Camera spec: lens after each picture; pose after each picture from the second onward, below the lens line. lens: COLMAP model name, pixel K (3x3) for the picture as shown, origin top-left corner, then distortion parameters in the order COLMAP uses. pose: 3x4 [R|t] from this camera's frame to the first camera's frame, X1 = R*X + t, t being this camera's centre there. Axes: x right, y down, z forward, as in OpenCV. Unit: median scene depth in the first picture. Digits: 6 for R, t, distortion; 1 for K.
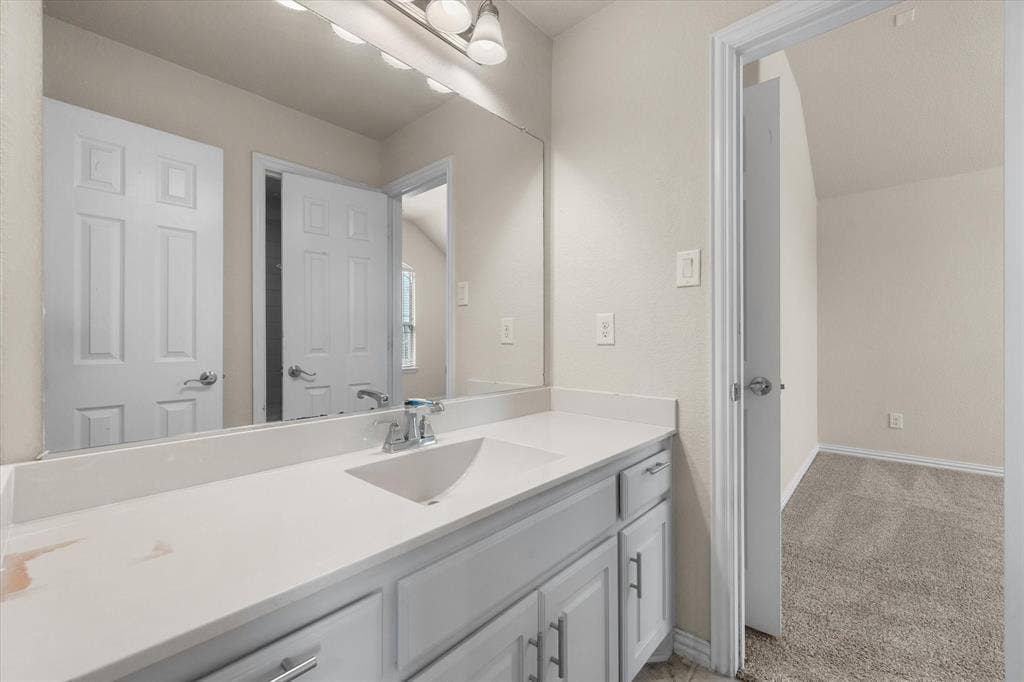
lens RADIAL K [[431.4, 0, 512.9], [0, 431.4, 333.2], [0, 0, 1]] dist [0.076062, -0.000177]
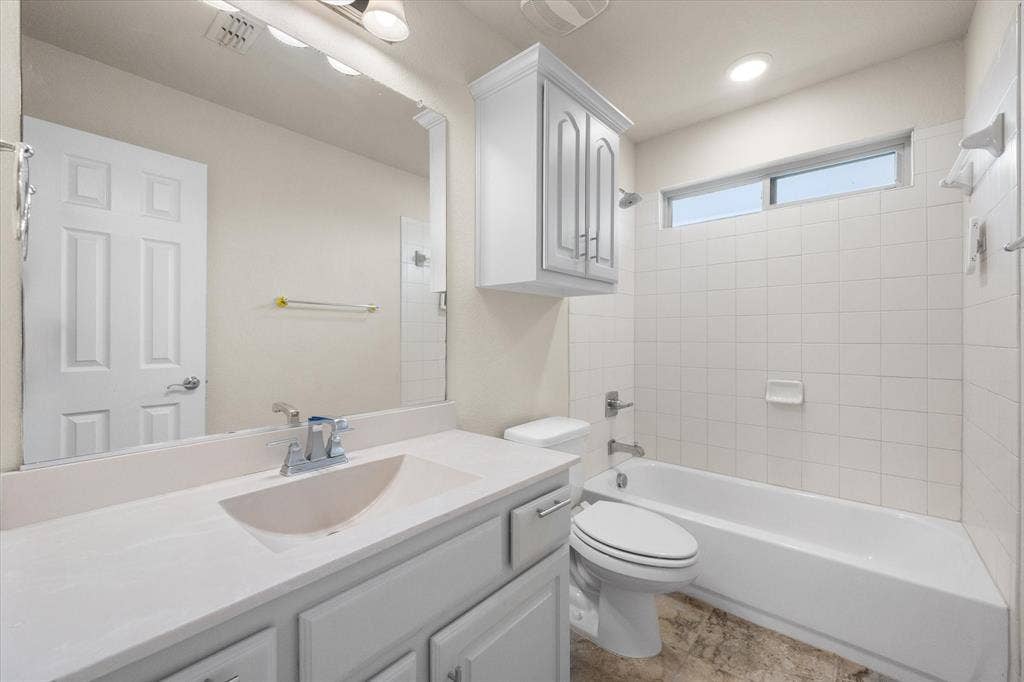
lens RADIAL K [[406.3, 0, 509.2], [0, 406.3, 335.7], [0, 0, 1]] dist [-0.000719, 0.000027]
pose [[0.999564, -0.009654, 0.027901, 0.082213], [0.009748, 0.999947, -0.003240, -0.001697], [-0.027868, 0.003511, 0.999605, 0.092719]]
